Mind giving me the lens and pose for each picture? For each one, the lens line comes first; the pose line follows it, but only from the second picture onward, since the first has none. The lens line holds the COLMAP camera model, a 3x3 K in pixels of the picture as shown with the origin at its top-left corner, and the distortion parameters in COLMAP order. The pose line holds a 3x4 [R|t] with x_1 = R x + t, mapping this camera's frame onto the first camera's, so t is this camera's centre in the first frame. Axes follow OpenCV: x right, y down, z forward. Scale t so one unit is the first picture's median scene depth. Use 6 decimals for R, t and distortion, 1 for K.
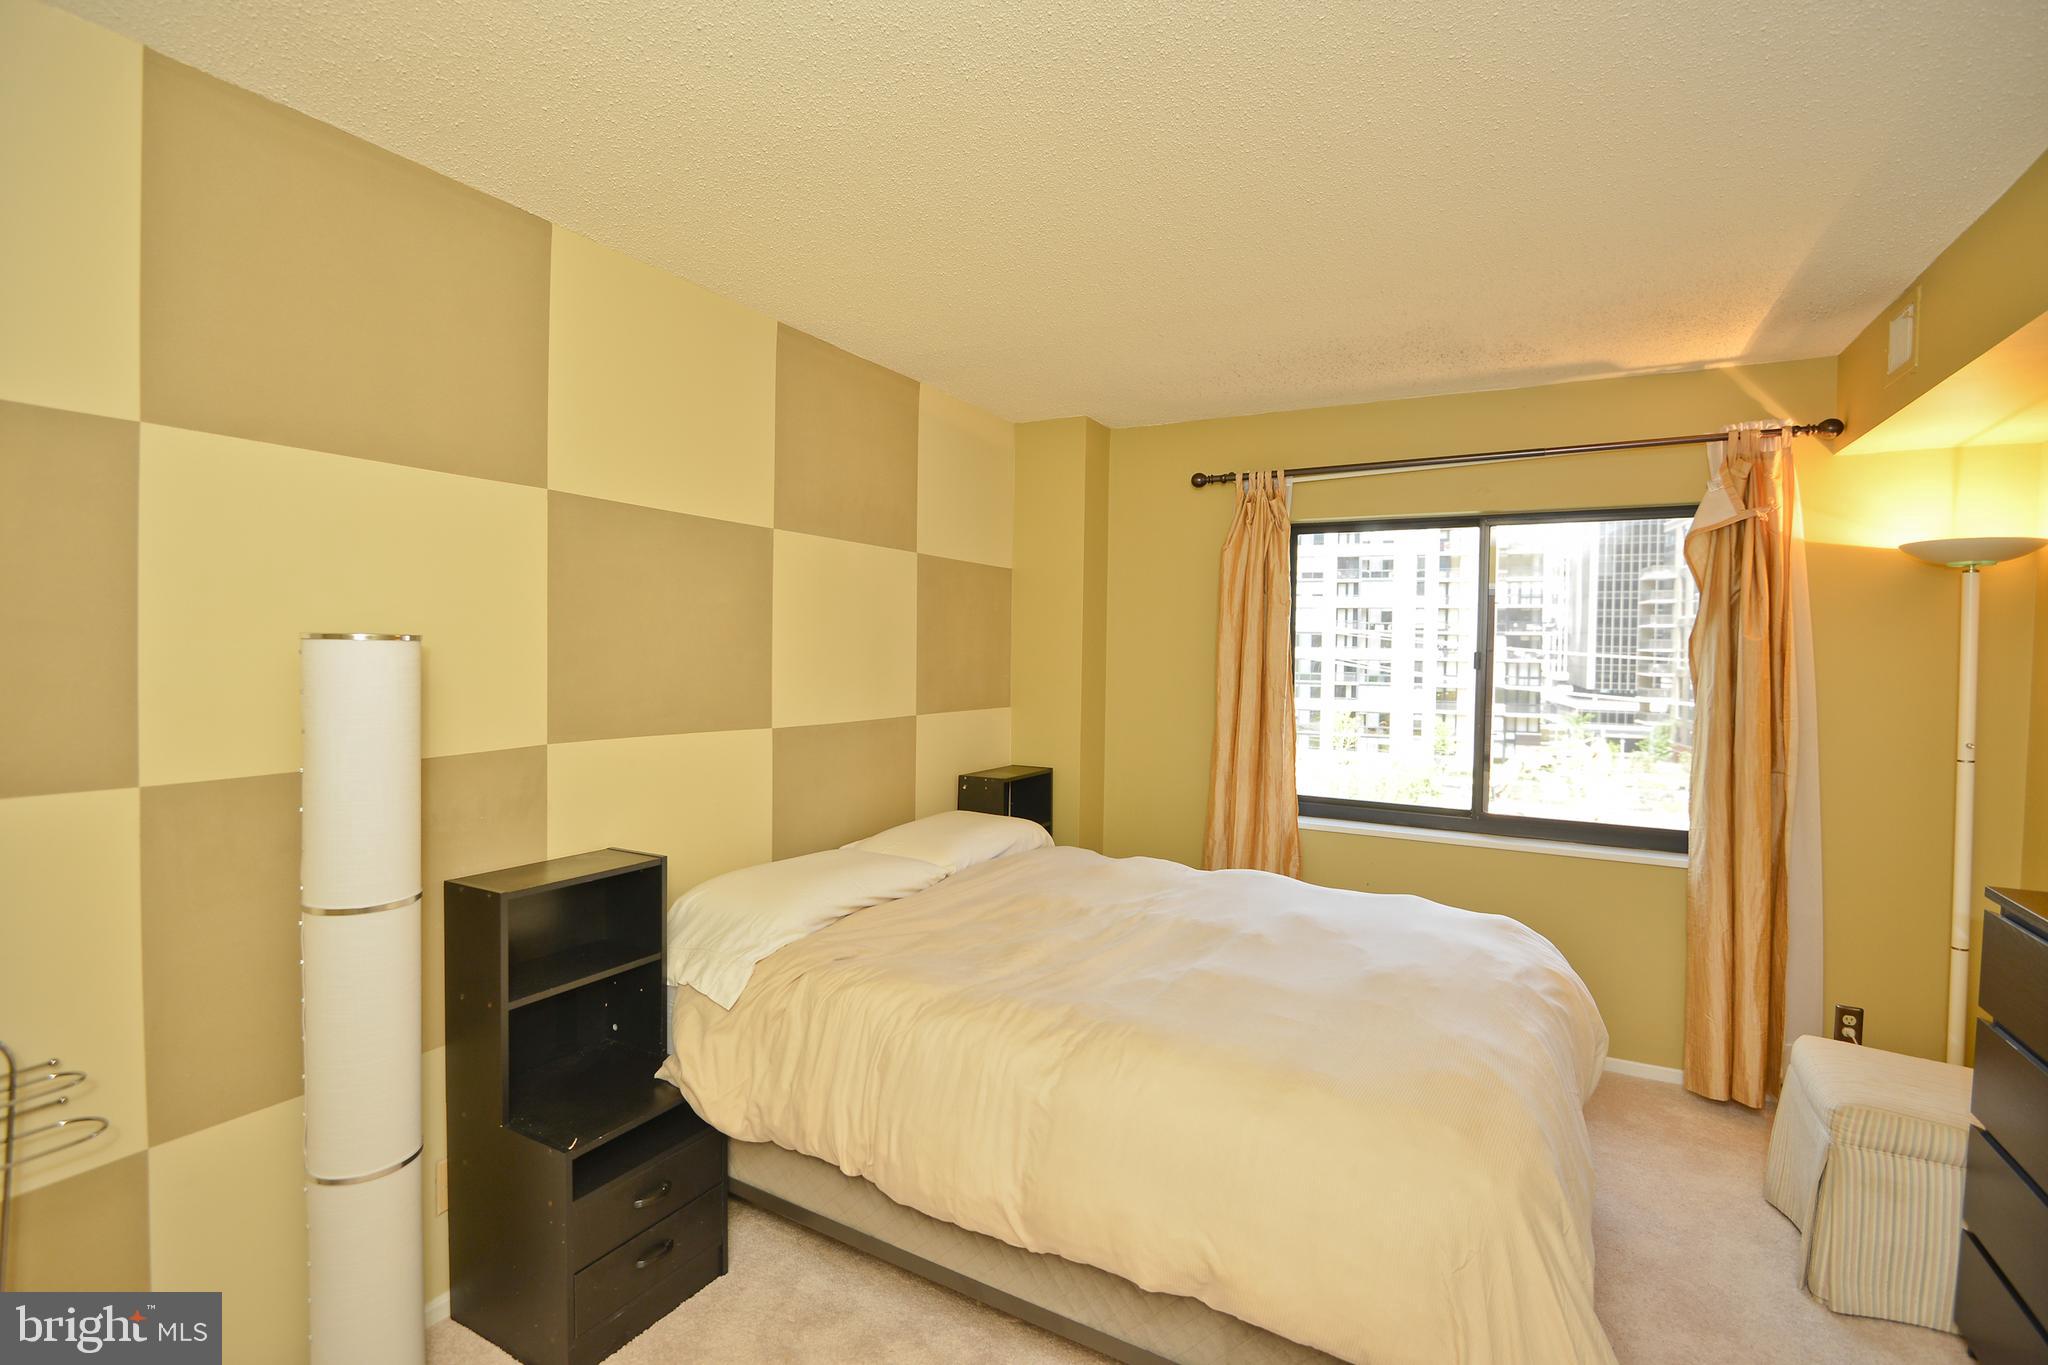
lens RADIAL K [[944.5, 0, 1019.8], [0, 944.5, 666.1], [0, 0, 1]] dist [-0.006119, -0.005499]
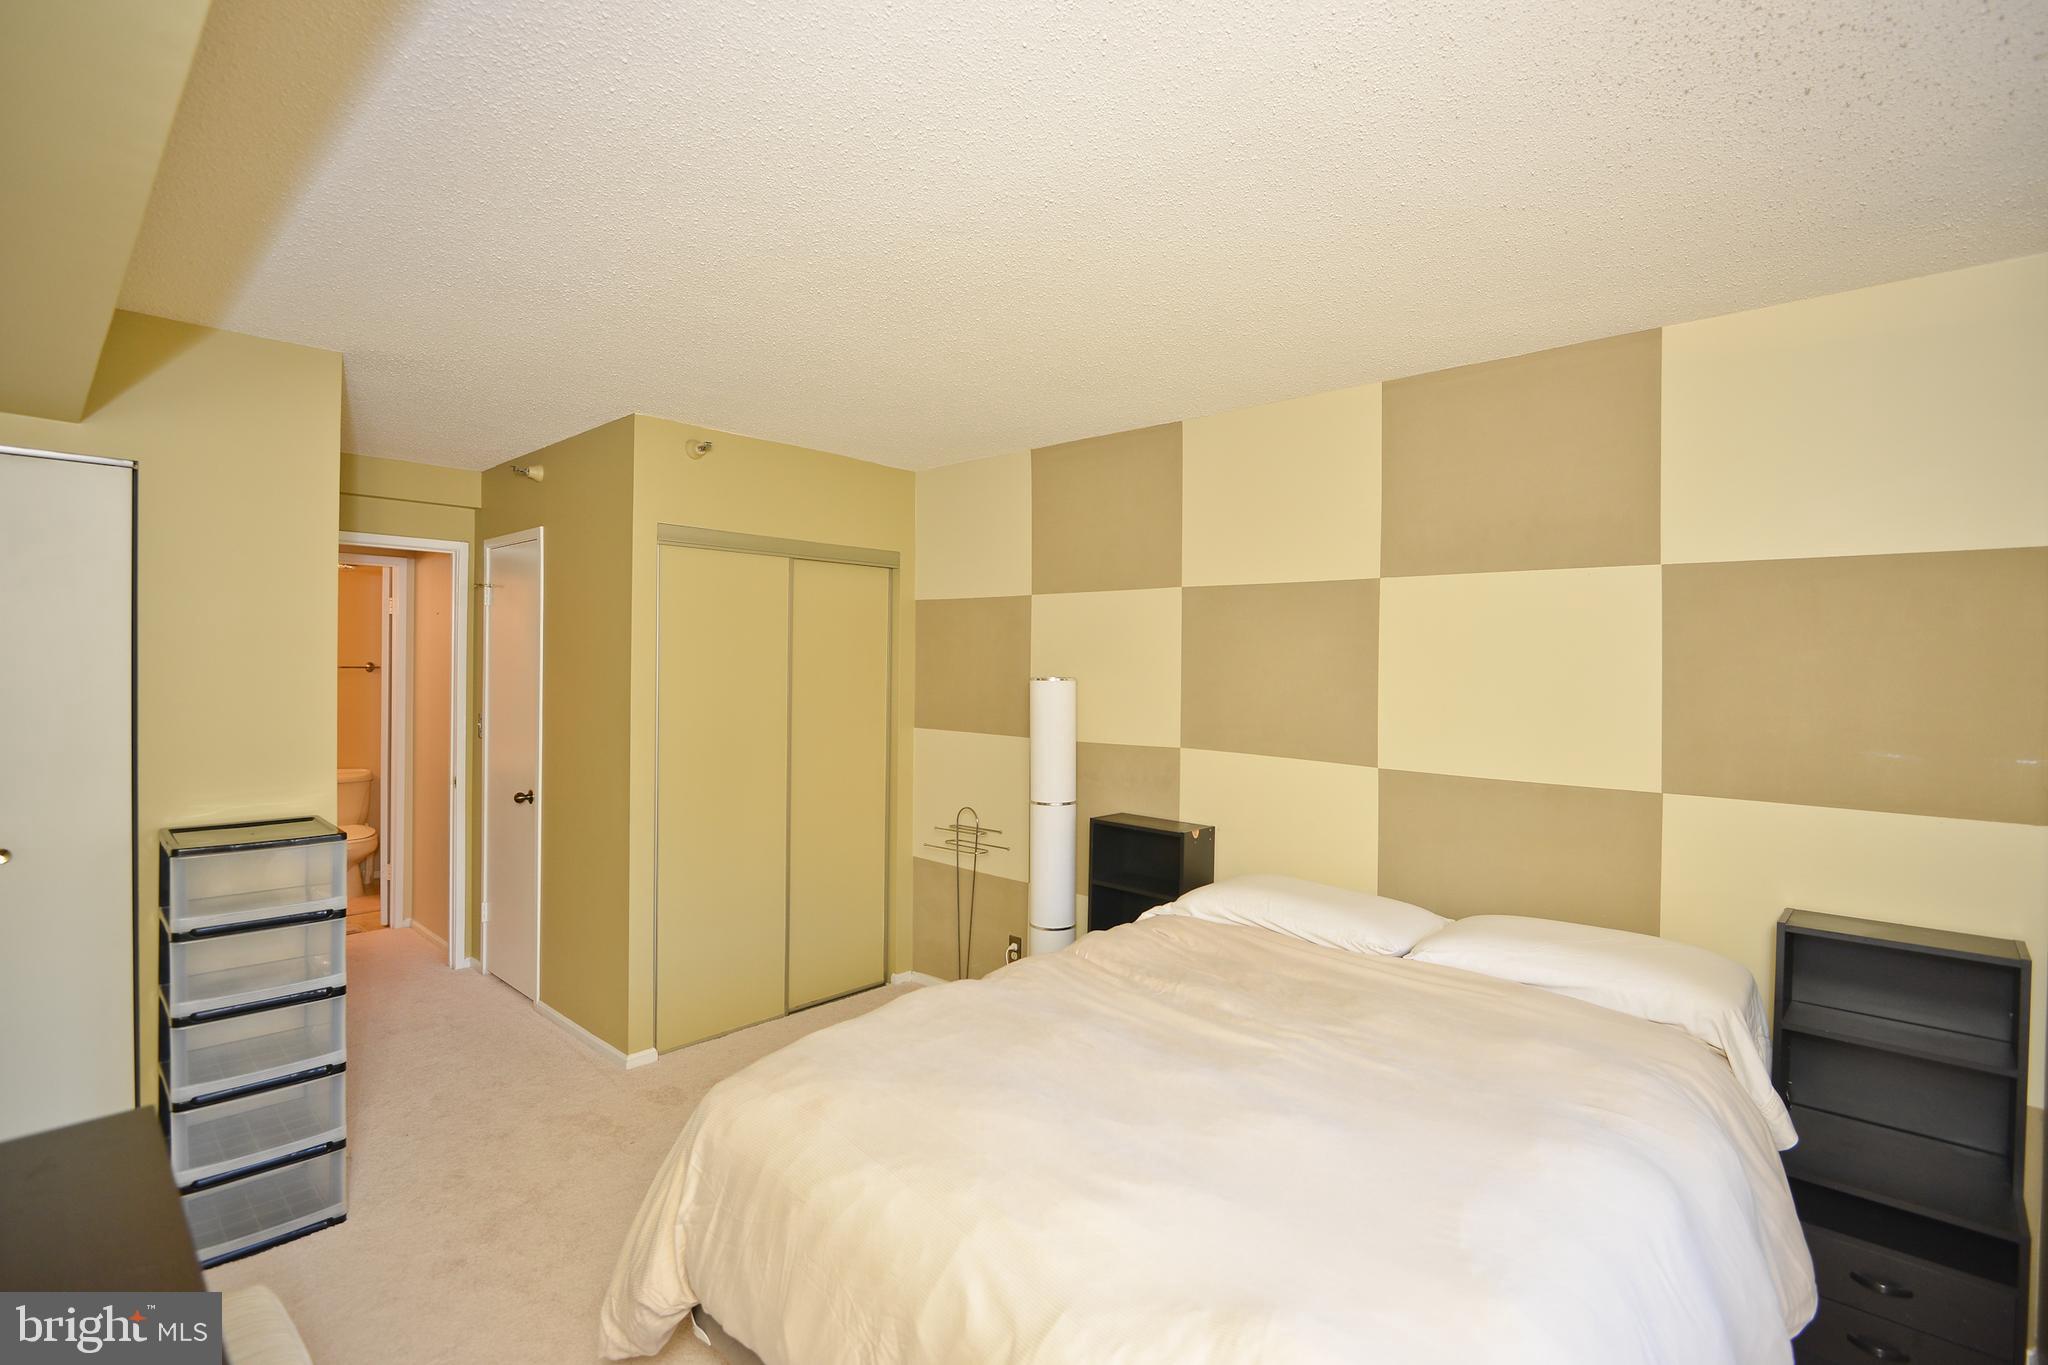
lens RADIAL K [[944.5, 0, 1019.8], [0, 944.5, 666.1], [0, 0, 1]] dist [-0.006119, -0.005499]
pose [[-0.227980, -0.019204, -0.973476, 0.879434], [-0.037610, 0.999233, -0.010904, -0.021590], [0.972939, 0.034127, -0.228528, 0.886233]]
